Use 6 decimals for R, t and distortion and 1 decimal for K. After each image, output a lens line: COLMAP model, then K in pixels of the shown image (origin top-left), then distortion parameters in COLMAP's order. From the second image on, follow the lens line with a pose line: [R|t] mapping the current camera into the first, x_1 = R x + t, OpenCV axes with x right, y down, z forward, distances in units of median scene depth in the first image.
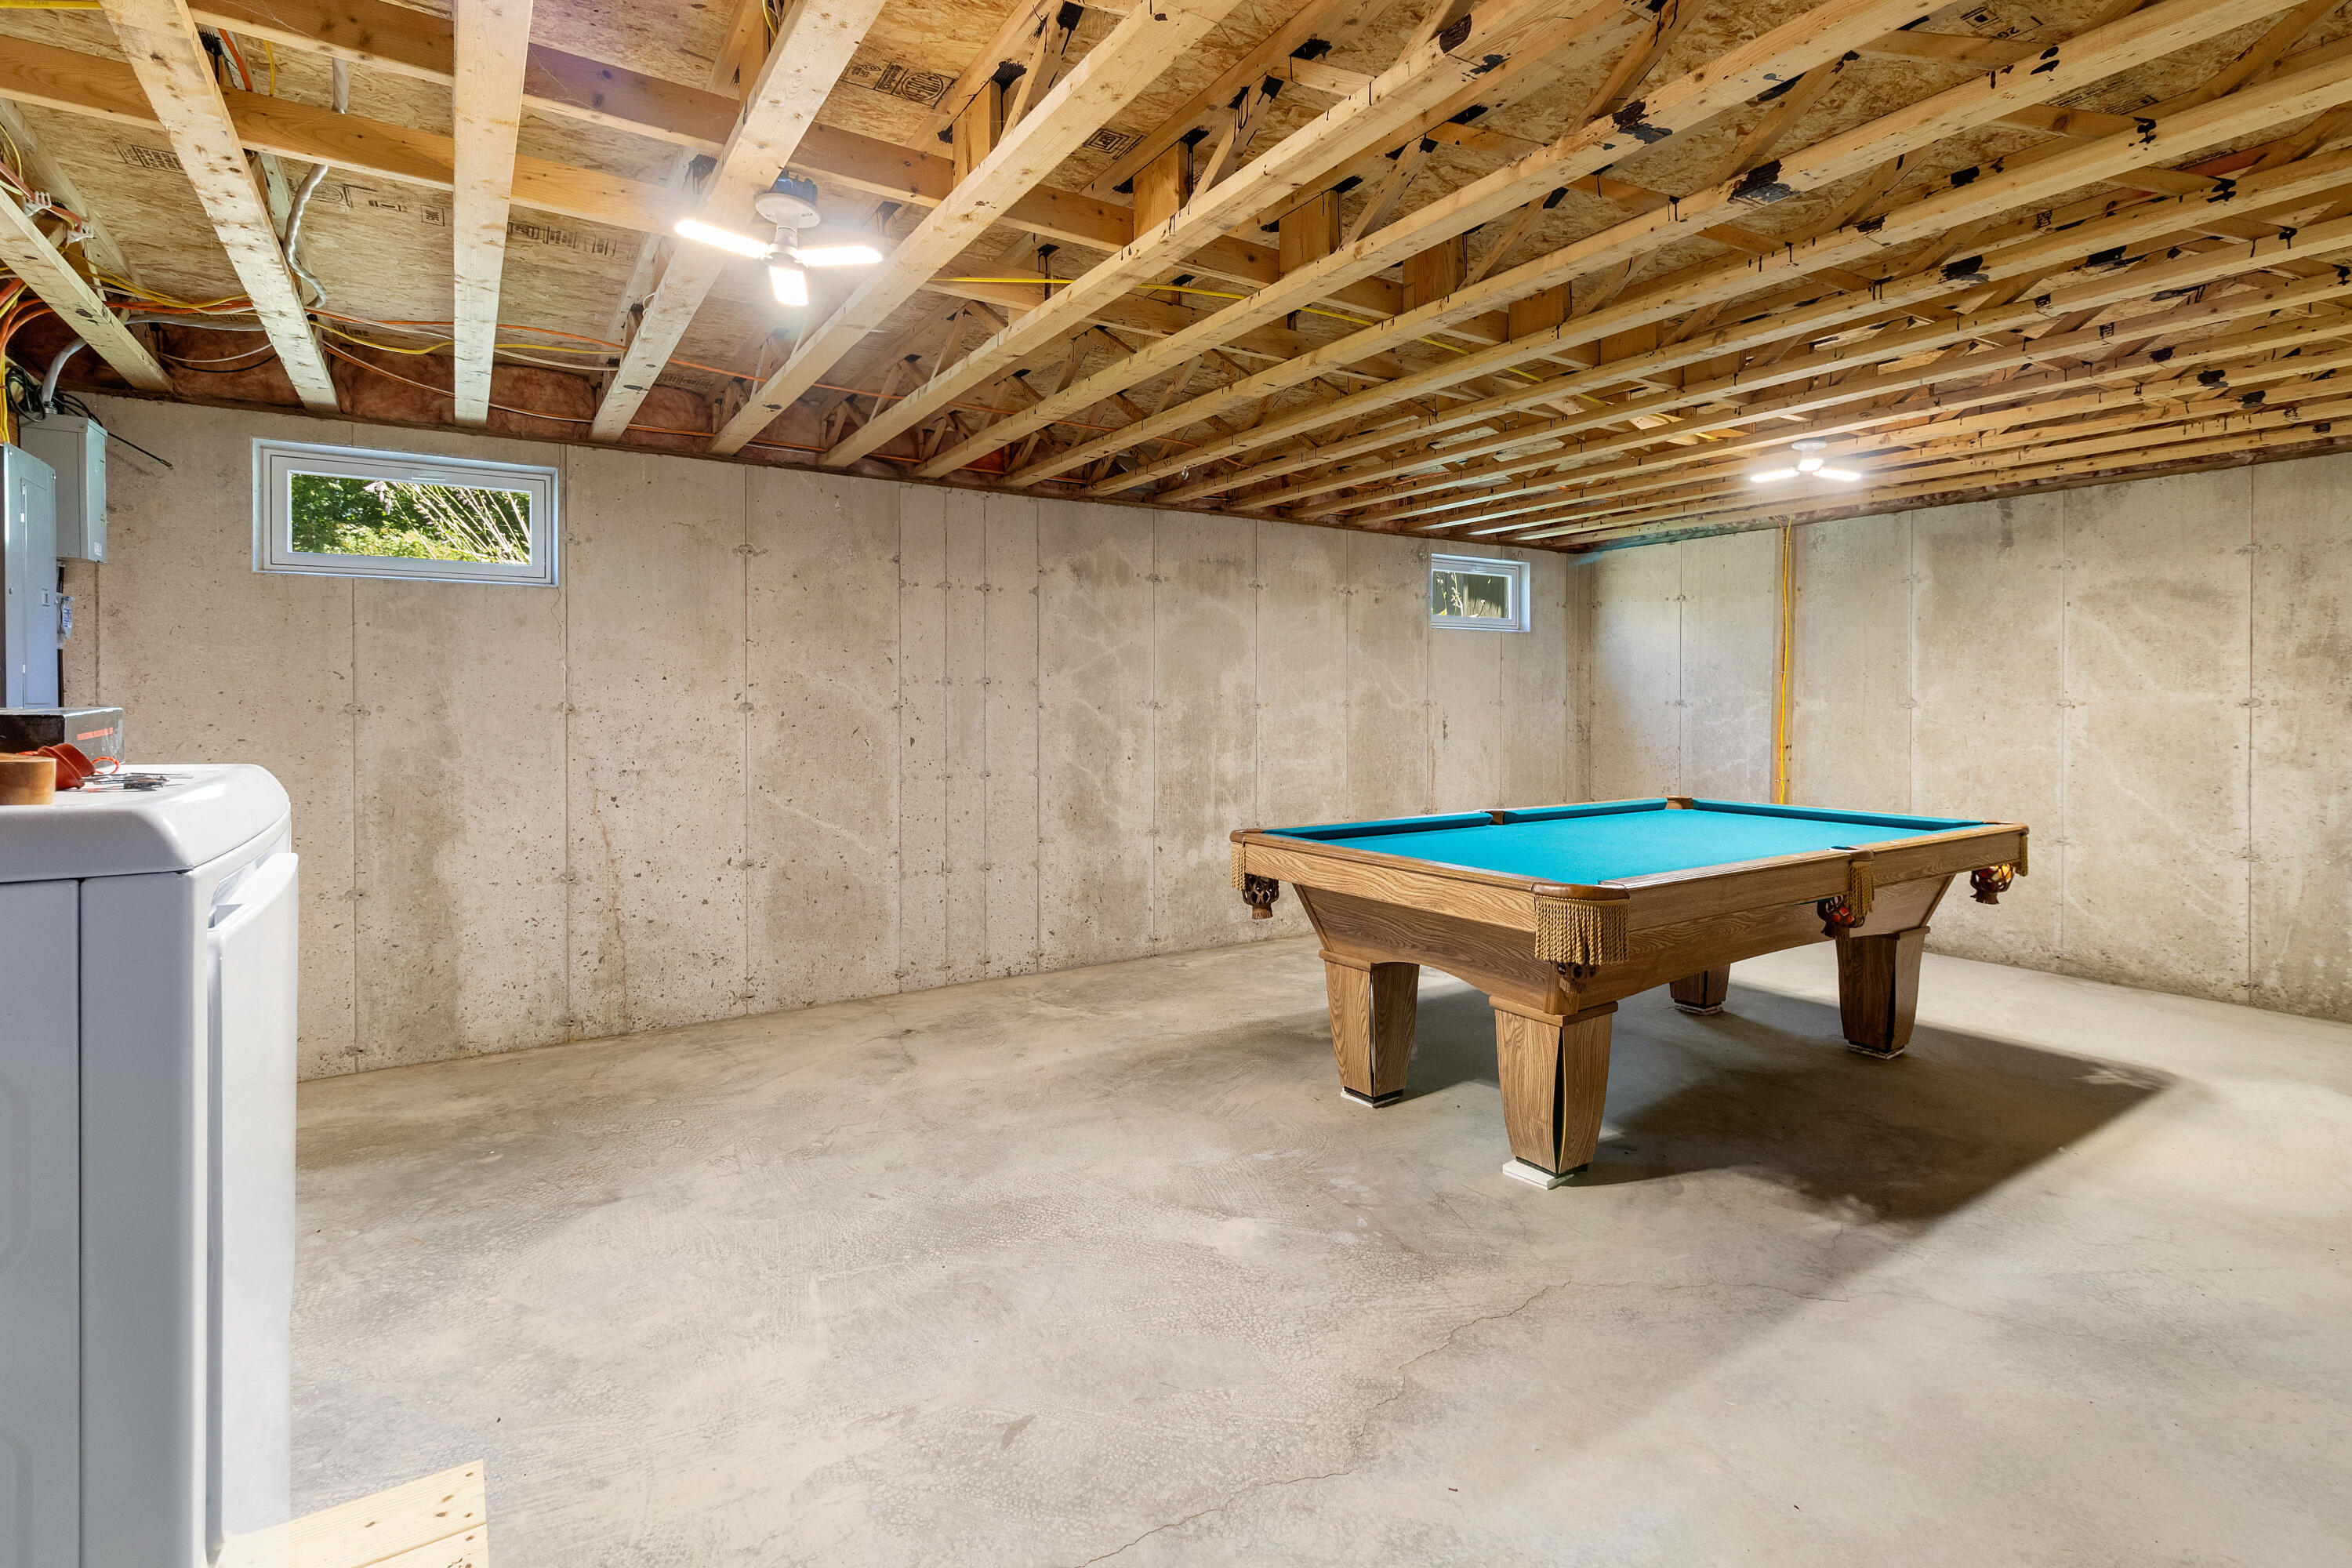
lens RADIAL K [[1098.7, 0, 1188.3], [0, 1098.7, 708.0], [0, 0, 1]] dist [0.002089, 0.000293]
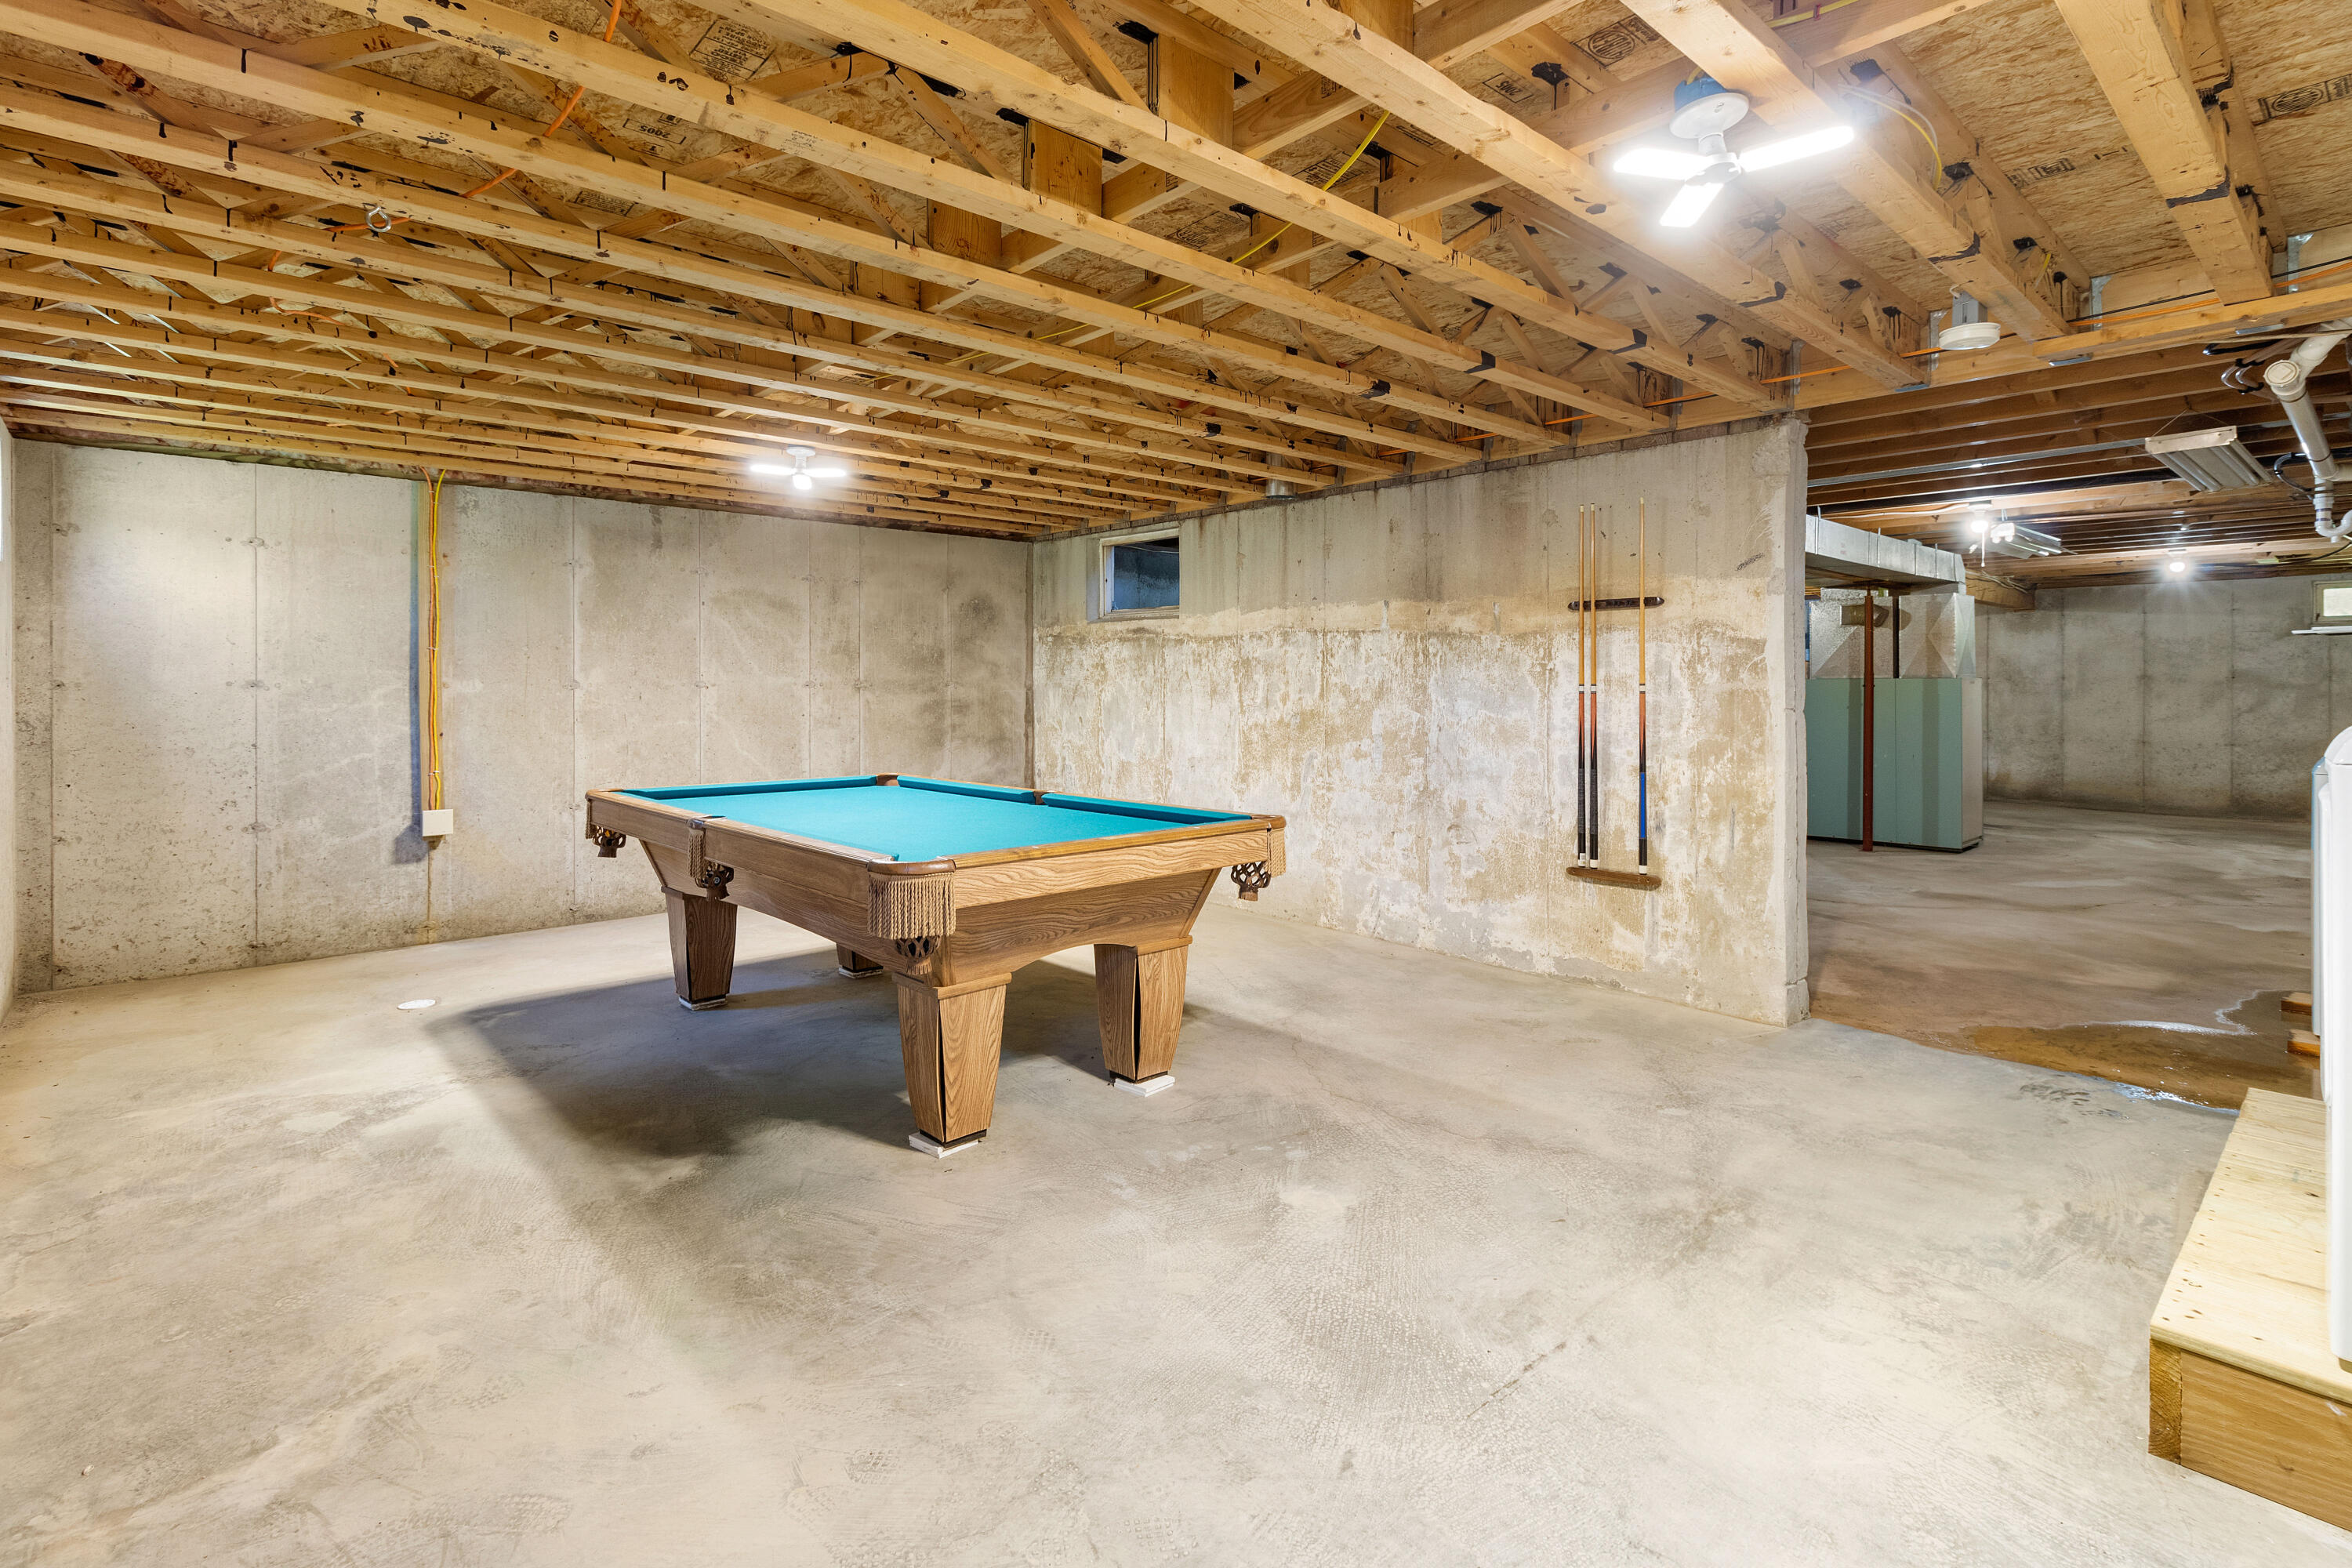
lens RADIAL K [[1098.7, 0, 1188.8], [0, 1098.7, 688.5], [0, 0, 1]] dist [0.002089, 0.000293]
pose [[-0.137146, -0.004024, 0.990543, -0.700860], [0.004326, 0.999980, 0.004661, -0.004857], [-0.990541, 0.004924, -0.137126, 0.915925]]
